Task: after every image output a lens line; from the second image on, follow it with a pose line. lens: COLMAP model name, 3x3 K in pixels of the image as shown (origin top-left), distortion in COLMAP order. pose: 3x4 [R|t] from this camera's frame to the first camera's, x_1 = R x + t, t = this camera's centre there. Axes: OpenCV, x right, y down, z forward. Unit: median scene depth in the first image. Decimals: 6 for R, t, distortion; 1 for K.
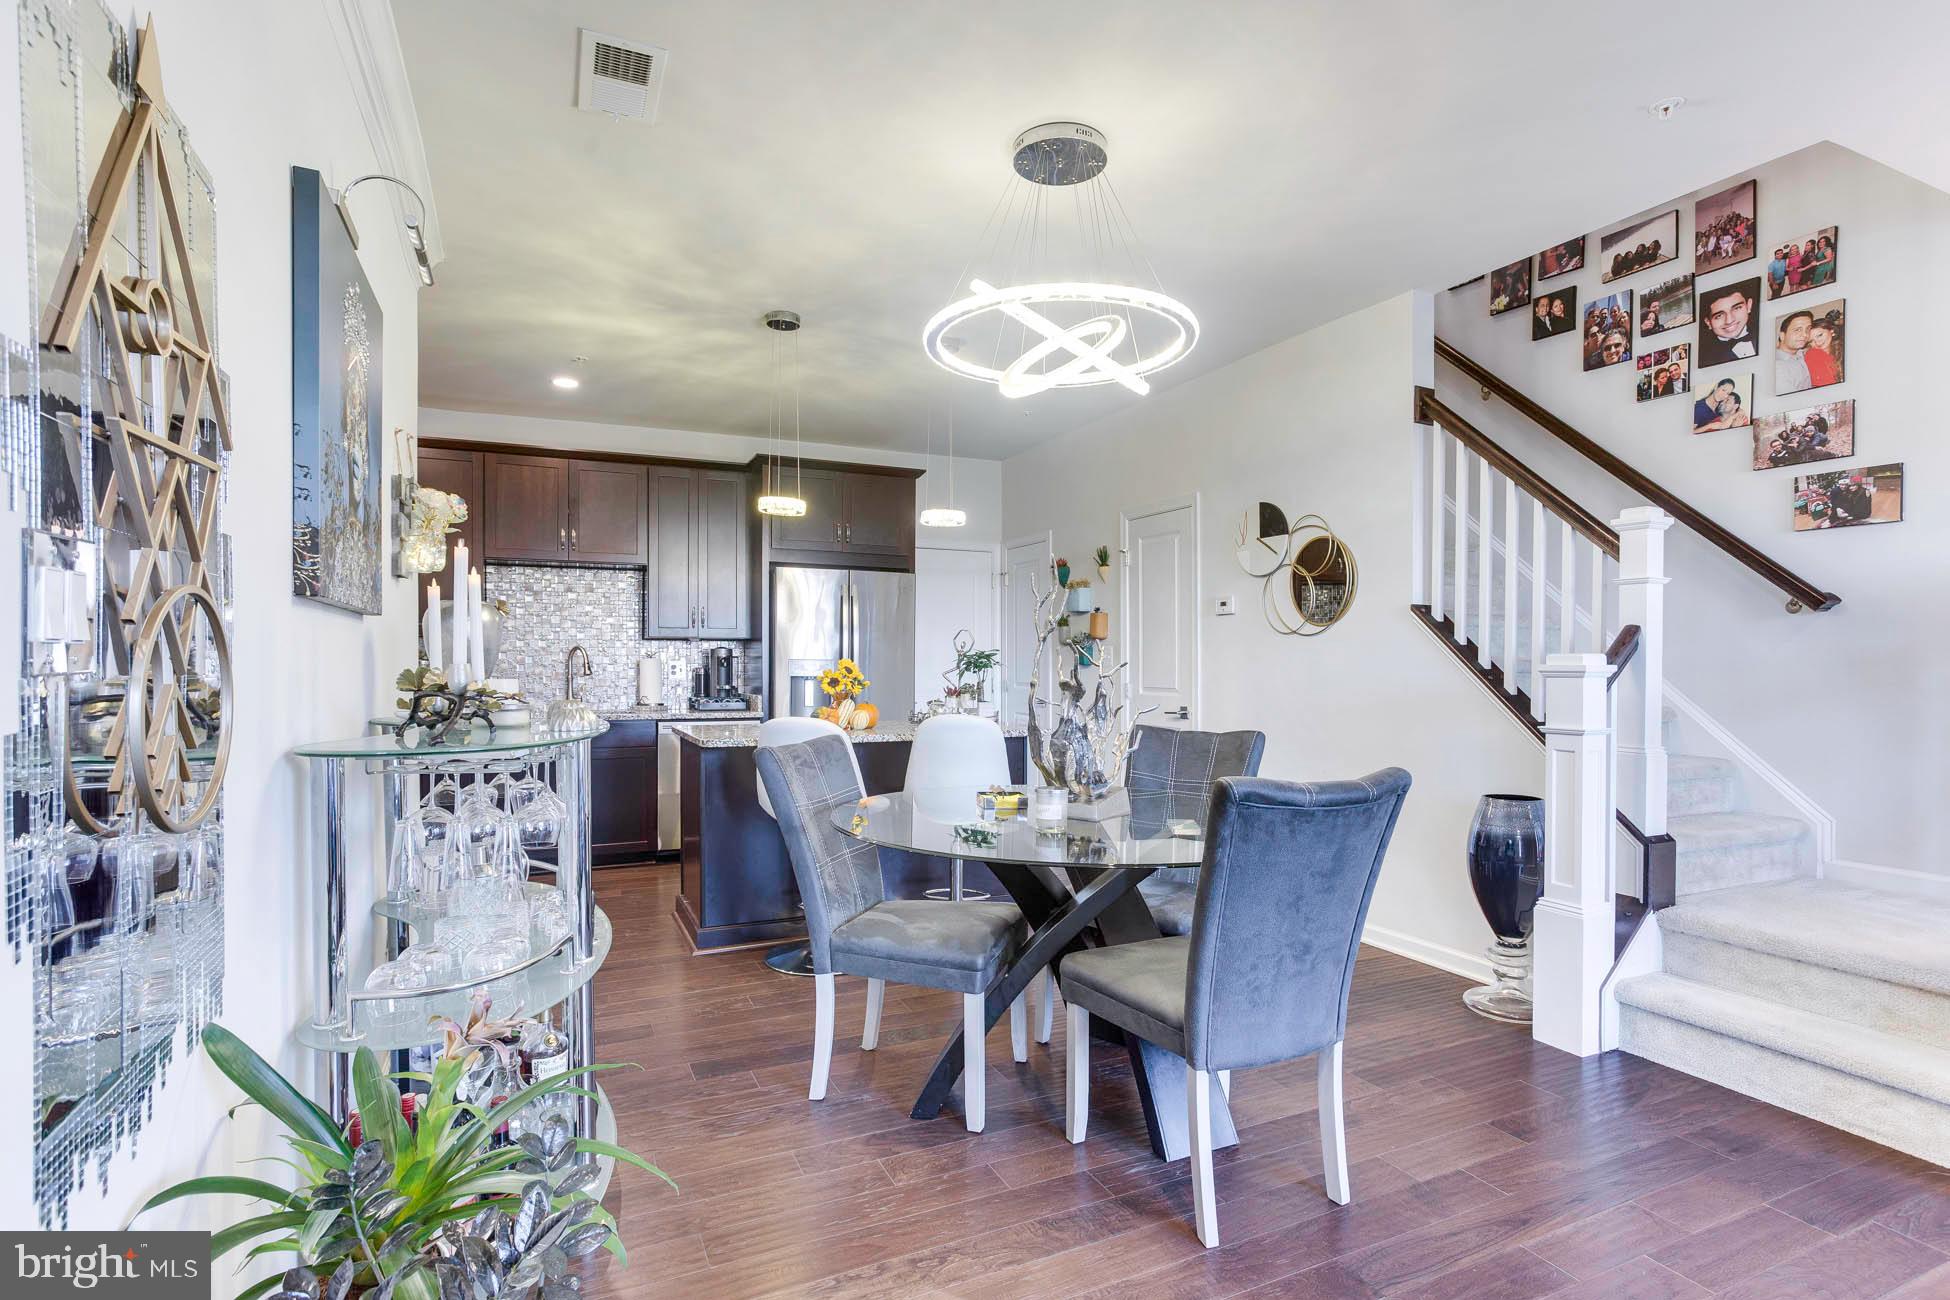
lens RADIAL K [[953.1, 0, 973.9], [0, 953.1, 667.8], [0, 0, 1]] dist [-0.052367, 0.033112]
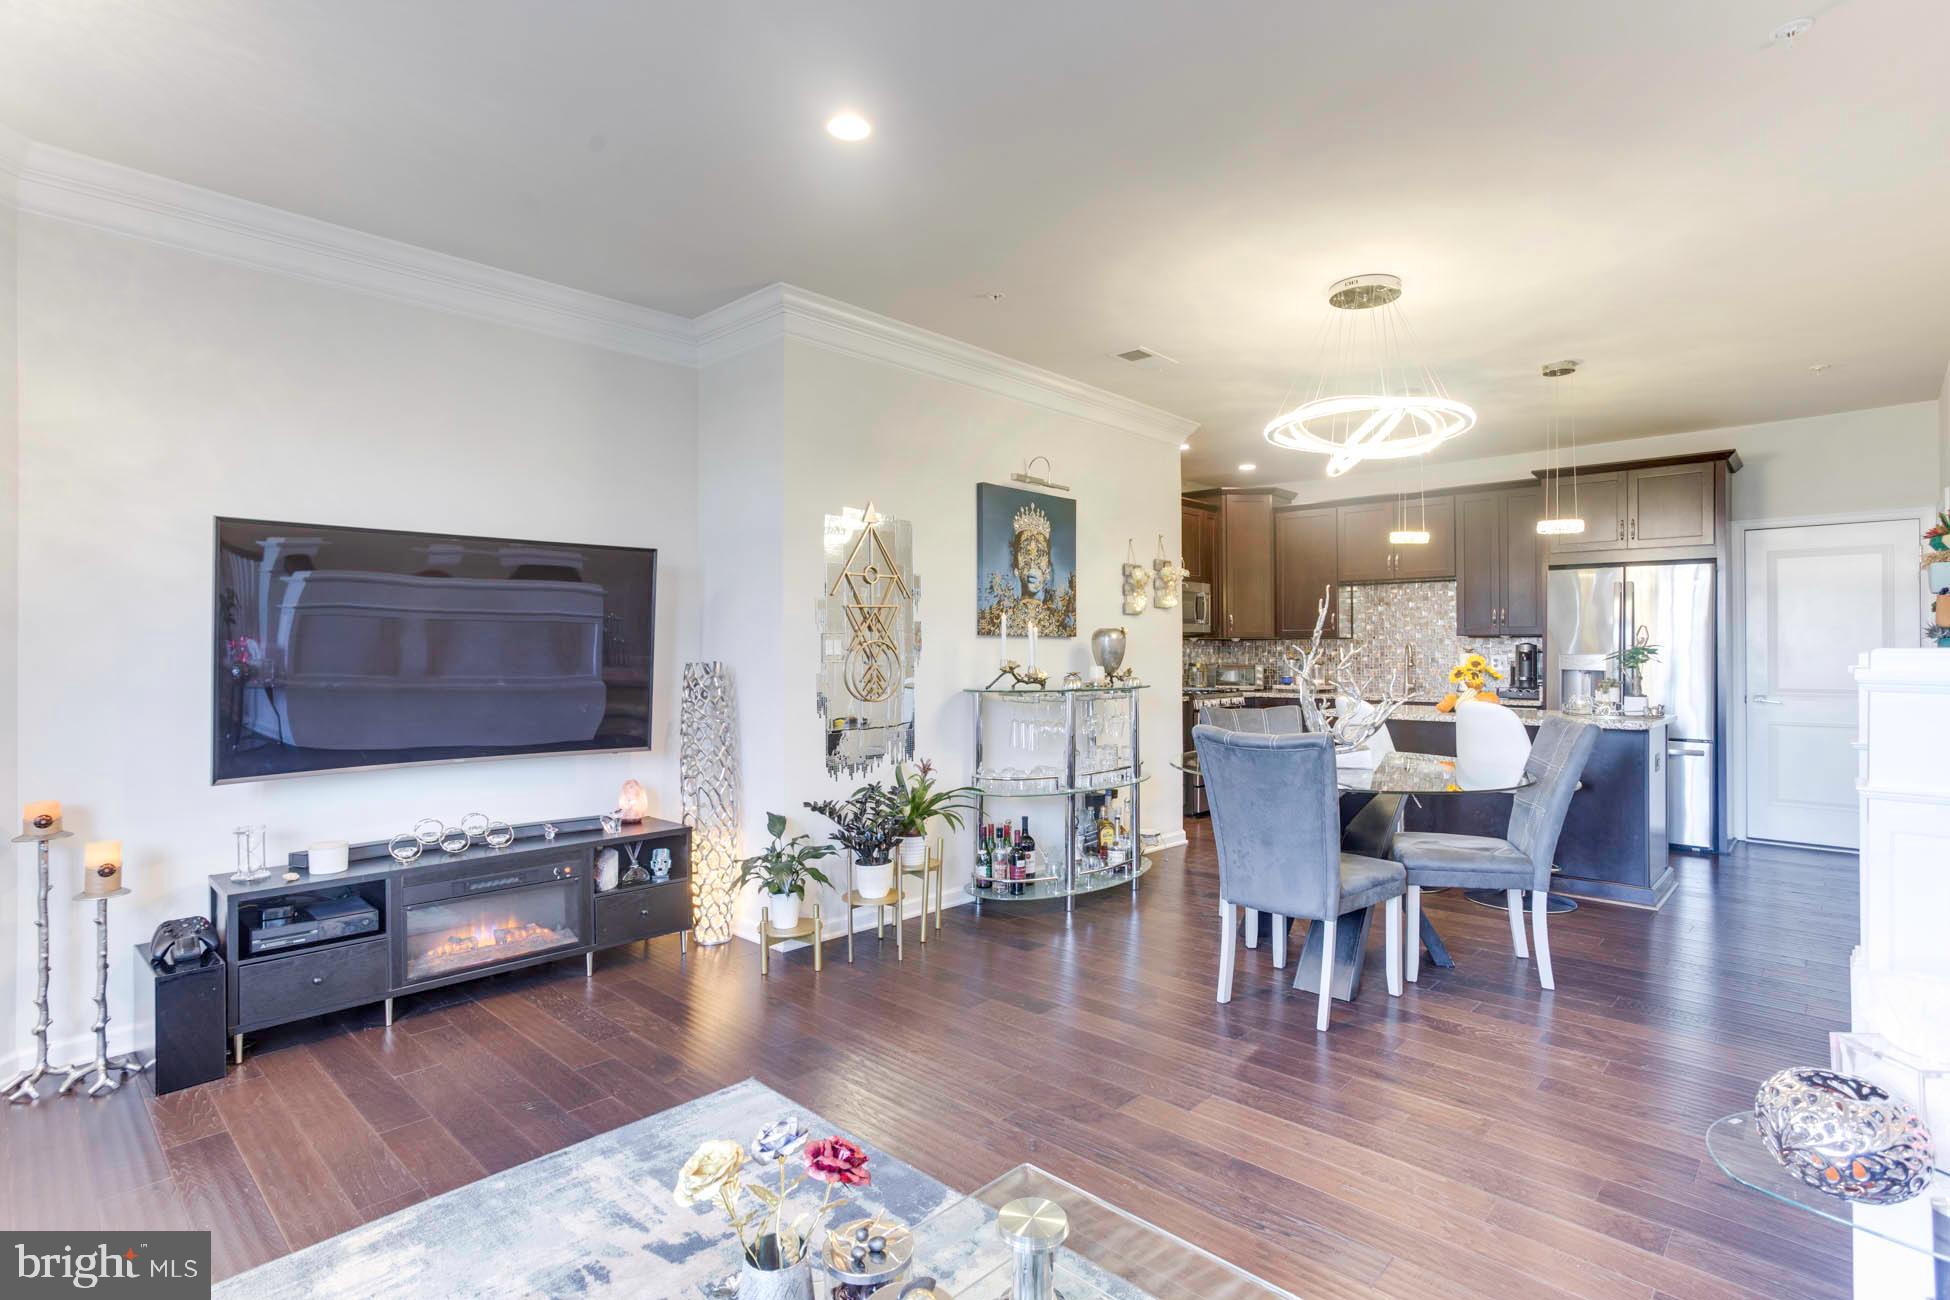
lens RADIAL K [[957.3, 0, 979.2], [0, 957.3, 646.6], [0, 0, 1]] dist [-0.055372, 0.035647]
pose [[0.368790, -0.007001, -0.929486, 0.773039], [-0.004797, 0.999944, -0.009435, -0.005583], [0.929500, 0.007938, 0.368736, -0.023964]]
